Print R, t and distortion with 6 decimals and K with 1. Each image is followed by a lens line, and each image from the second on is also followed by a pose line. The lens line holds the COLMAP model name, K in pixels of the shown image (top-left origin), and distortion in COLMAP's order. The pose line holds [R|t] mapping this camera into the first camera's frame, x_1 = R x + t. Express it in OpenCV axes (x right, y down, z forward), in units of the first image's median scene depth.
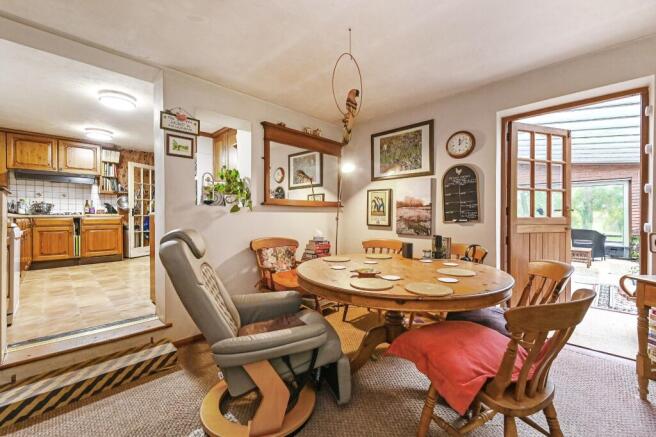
lens RADIAL K [[264.4, 0, 323.7], [0, 264.4, 216.3], [0, 0, 1]] dist [0.000160, 0.000180]
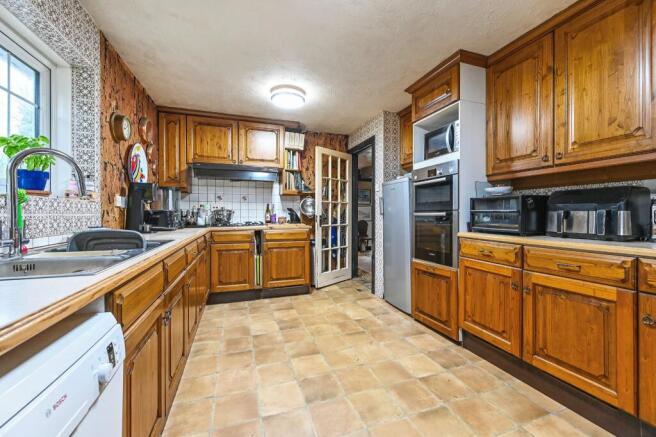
lens RADIAL K [[264.4, 0, 329.0], [0, 264.4, 214.3], [0, 0, 1]] dist [0.000160, 0.000180]
pose [[0.895308, 0.004195, -0.445427, -0.419900], [-0.003971, 0.999991, 0.001435, -0.034822], [0.445429, 0.000484, 0.895317, 0.422718]]
